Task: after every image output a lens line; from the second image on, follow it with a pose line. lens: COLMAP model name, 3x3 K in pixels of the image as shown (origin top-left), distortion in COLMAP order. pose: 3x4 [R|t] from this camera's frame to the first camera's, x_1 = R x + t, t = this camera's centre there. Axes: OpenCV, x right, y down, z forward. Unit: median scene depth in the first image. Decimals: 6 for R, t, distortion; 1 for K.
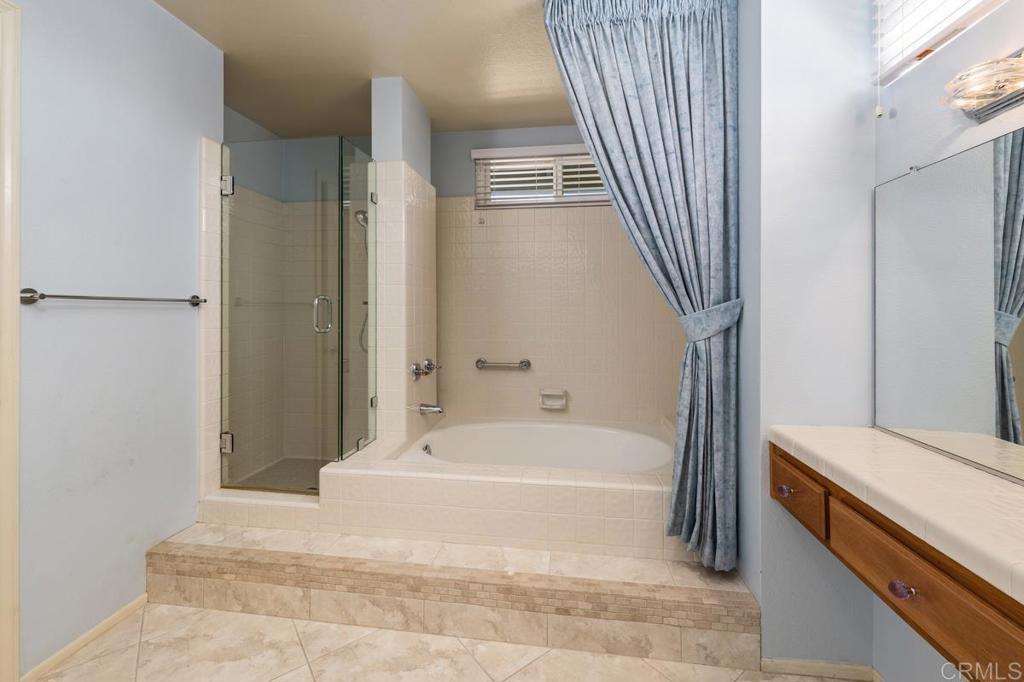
lens RADIAL K [[422.8, 0, 507.8], [0, 422.8, 316.6], [0, 0, 1]] dist [0.001142, 0.000141]
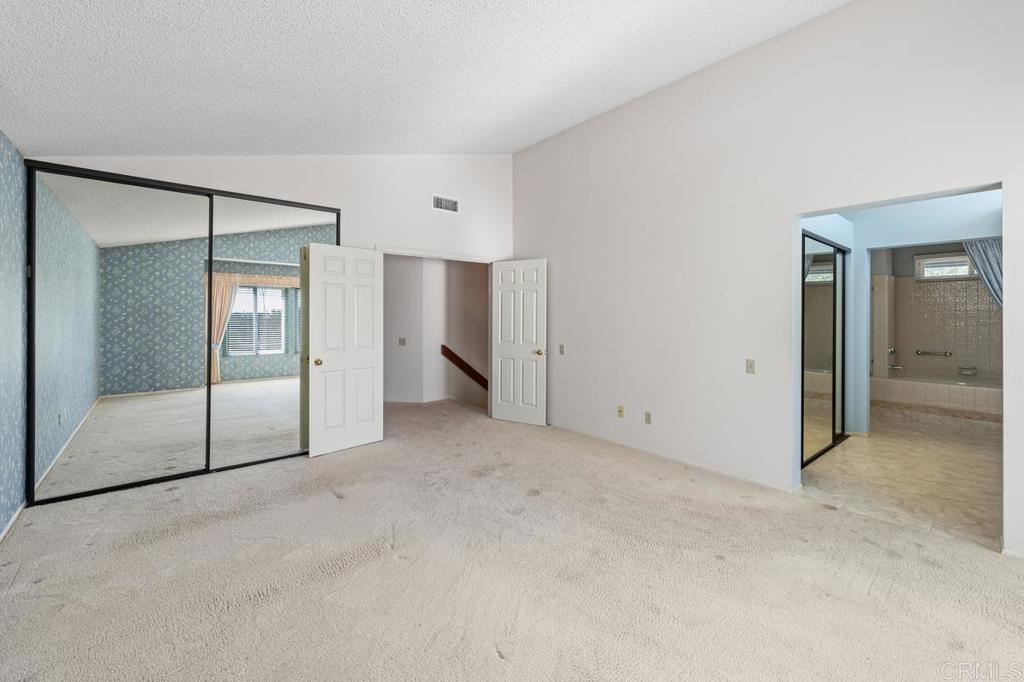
lens RADIAL K [[422.8, 0, 507.8], [0, 422.8, 316.6], [0, 0, 1]] dist [0.001142, 0.000141]
pose [[0.740743, 0.003491, -0.671779, -0.312845], [-0.005349, 0.999985, -0.000702, -0.108302], [0.671767, 0.004113, 0.740751, -3.881303]]
